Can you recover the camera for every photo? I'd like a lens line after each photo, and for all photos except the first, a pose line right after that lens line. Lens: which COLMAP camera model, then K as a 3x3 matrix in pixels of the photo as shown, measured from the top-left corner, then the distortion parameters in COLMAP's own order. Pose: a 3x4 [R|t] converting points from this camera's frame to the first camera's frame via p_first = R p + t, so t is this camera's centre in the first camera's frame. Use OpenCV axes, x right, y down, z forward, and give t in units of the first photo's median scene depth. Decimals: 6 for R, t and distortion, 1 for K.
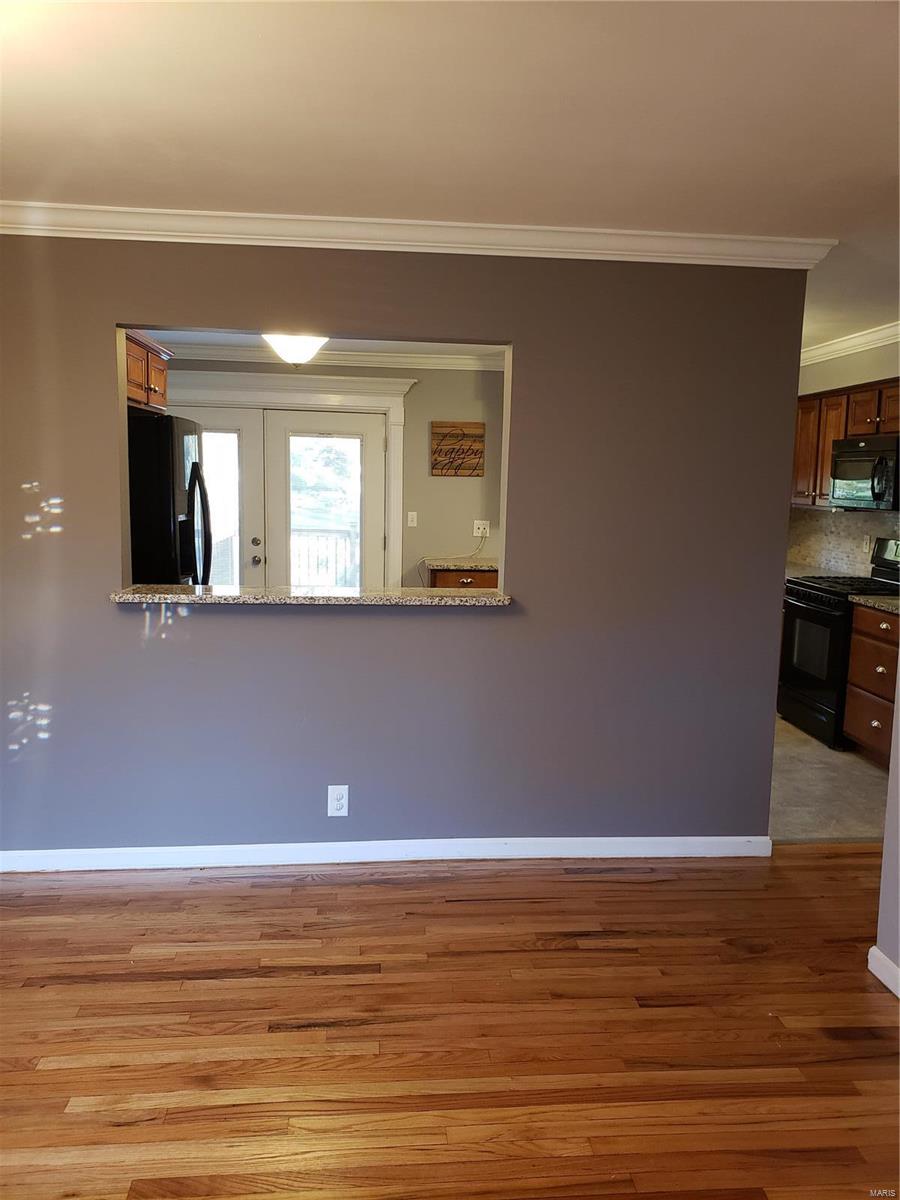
lens RADIAL K [[946.1, 0, 464.9], [0, 946.1, 595.6], [0, 0, 1]] dist [0.032931, 0.003443]
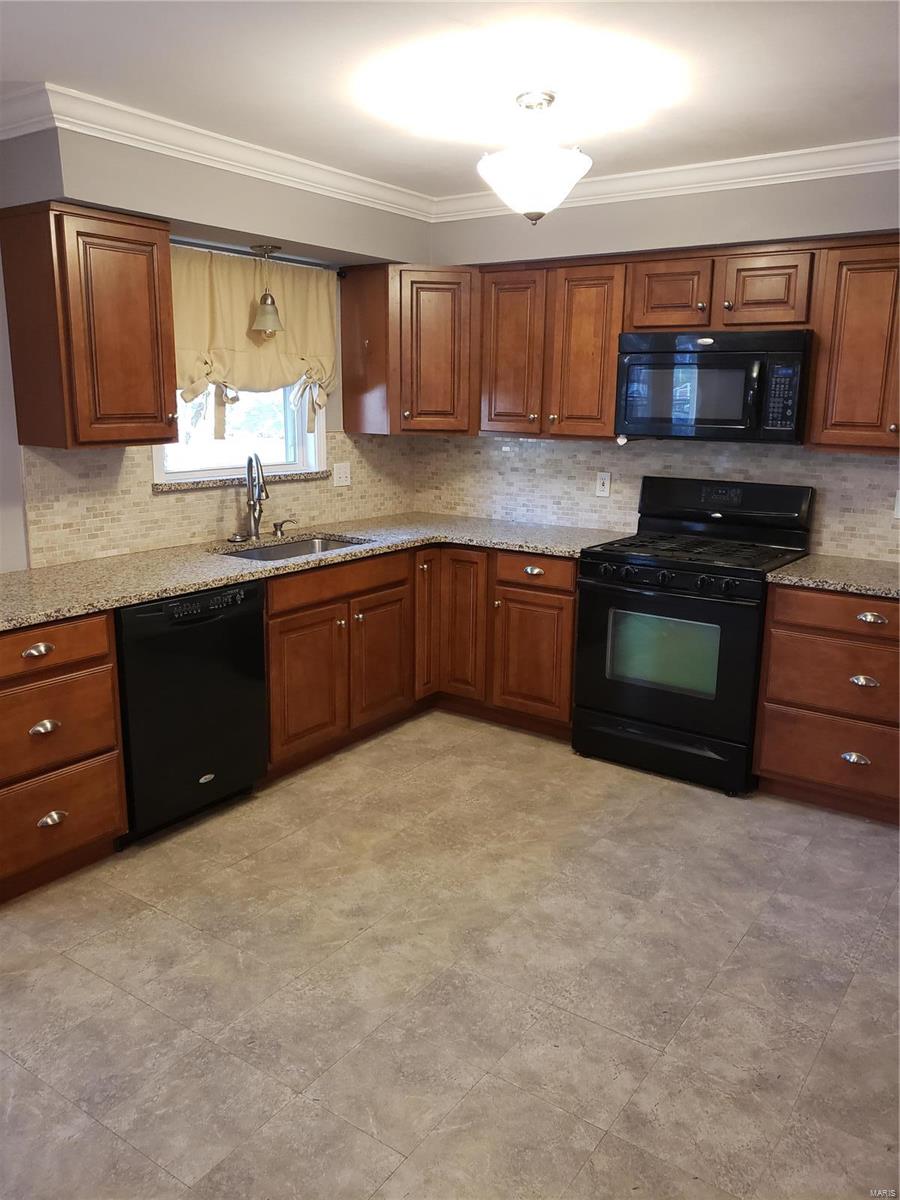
lens RADIAL K [[936.7, 0, 455.7], [0, 936.7, 602.0], [0, 0, 1]] dist [0.020320, 0.003895]
pose [[0.644822, -0.182146, 0.742312, -0.335699], [0.099481, 0.982929, 0.154772, -0.154743], [-0.757831, -0.025955, 0.651934, 1.095173]]
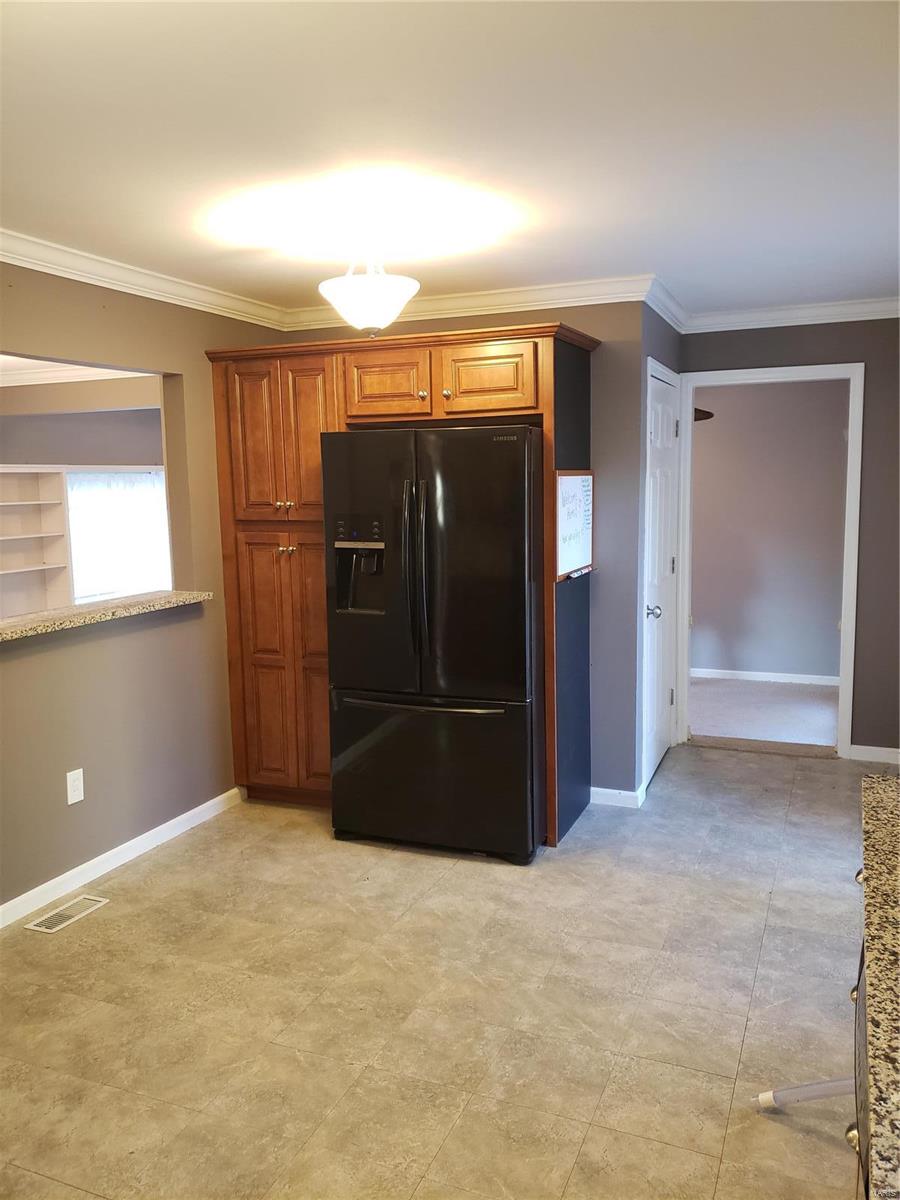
lens RADIAL K [[936.7, 0, 455.7], [0, 936.7, 602.0], [0, 0, 1]] dist [0.020320, 0.003895]
pose [[-0.470867, 0.101556, -0.876339, 0.532774], [-0.102635, 0.980301, 0.168751, -0.234307], [0.876214, 0.169403, -0.451168, 1.863254]]
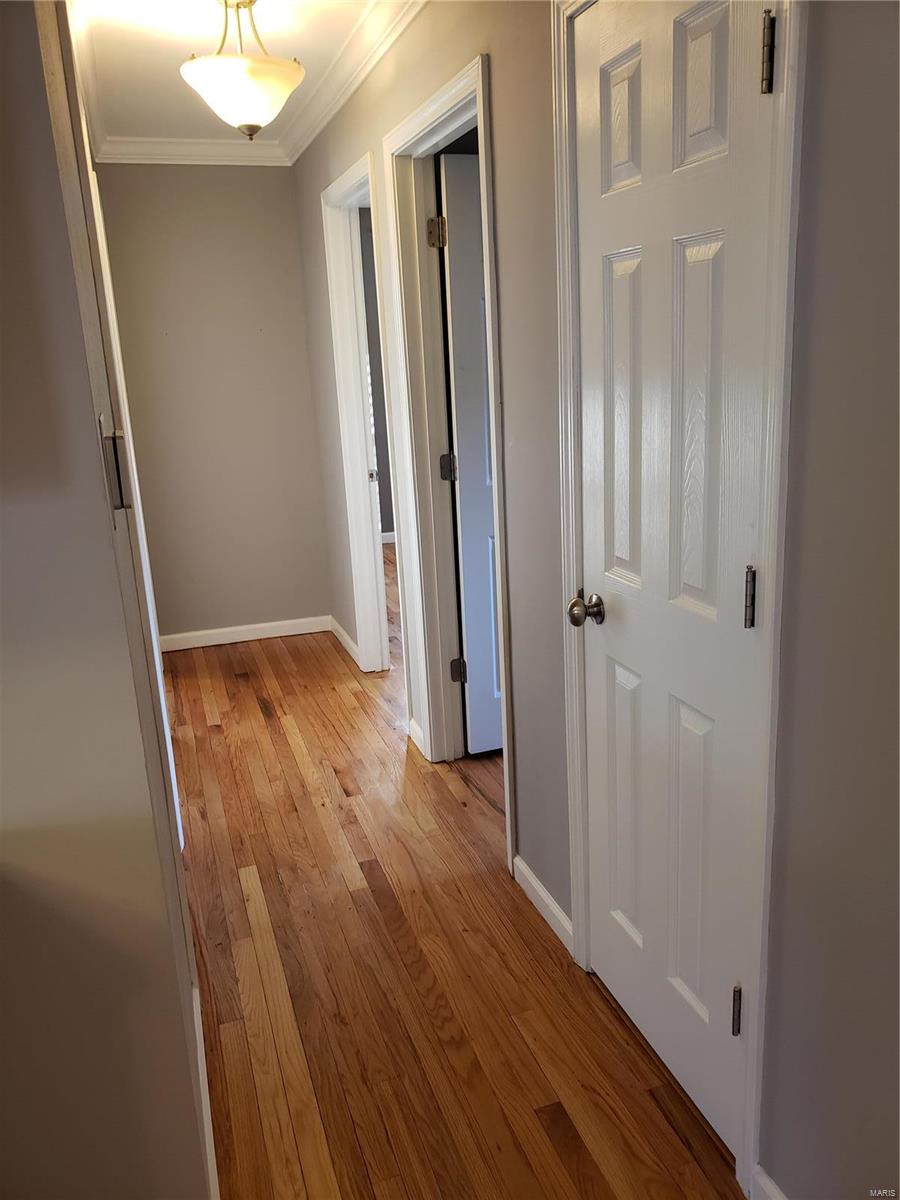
lens RADIAL K [[936.7, 0, 455.7], [0, 936.7, 602.0], [0, 0, 1]] dist [0.020320, 0.003895]
pose [[-0.230690, -0.271598, 0.934354, -0.433133], [0.166453, 0.935084, 0.312907, -0.207399], [-0.958684, 0.227711, -0.170506, 1.620488]]
